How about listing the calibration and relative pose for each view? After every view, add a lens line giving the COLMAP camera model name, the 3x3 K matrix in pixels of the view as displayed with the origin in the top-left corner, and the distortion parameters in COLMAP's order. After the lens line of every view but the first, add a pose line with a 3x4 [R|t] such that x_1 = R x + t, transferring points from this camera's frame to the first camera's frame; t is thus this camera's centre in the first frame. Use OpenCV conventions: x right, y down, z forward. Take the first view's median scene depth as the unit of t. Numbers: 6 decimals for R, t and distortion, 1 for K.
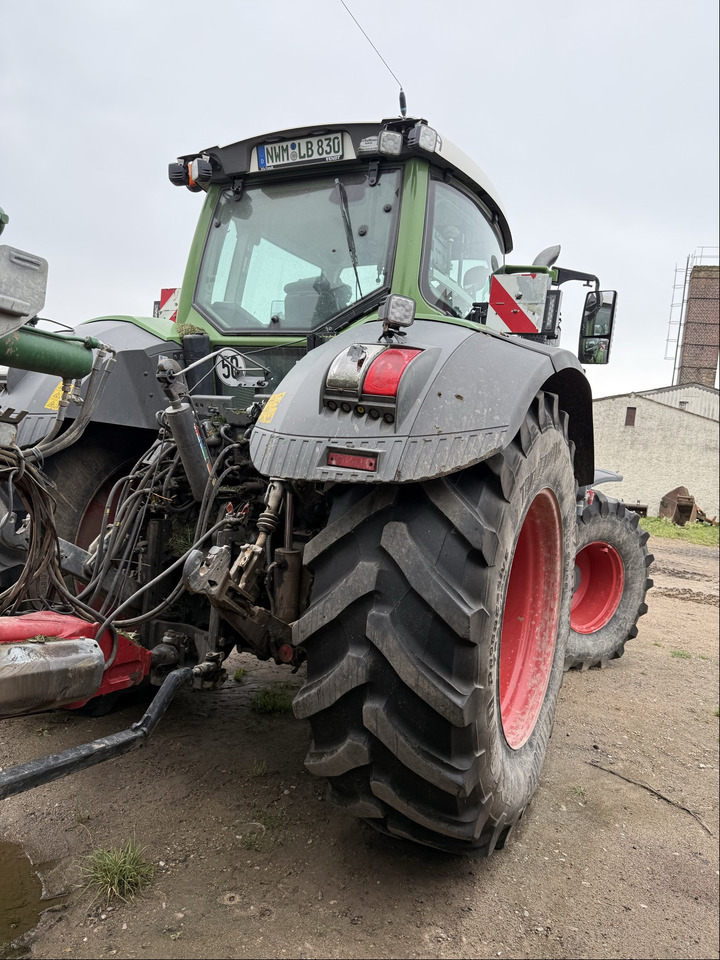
lens RADIAL K [[682.3, 0, 356.2], [0, 682.3, 518.3], [0, 0, 1]] dist [-0.035542, 0.001667]
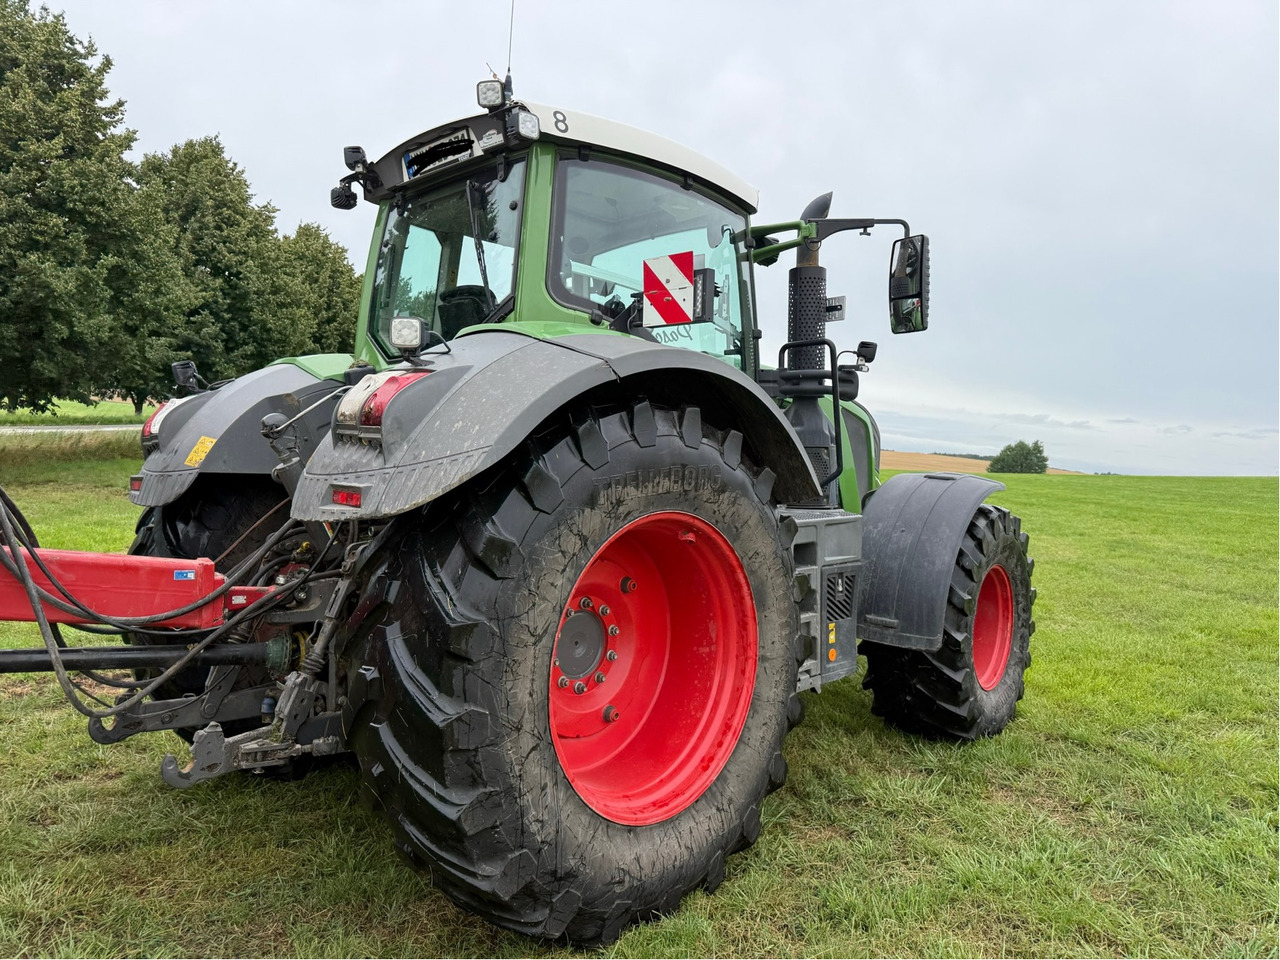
lens RADIAL K [[937.2, 0, 630.6], [0, 937.2, 469.5], [0, 0, 1]] dist [0.050702, -0.045542]
pose [[0.953865, -0.084441, -0.288116, 0.500816], [0.054425, 0.992367, -0.110657, 0.029640], [0.295261, 0.089871, 0.951181, -0.091462]]
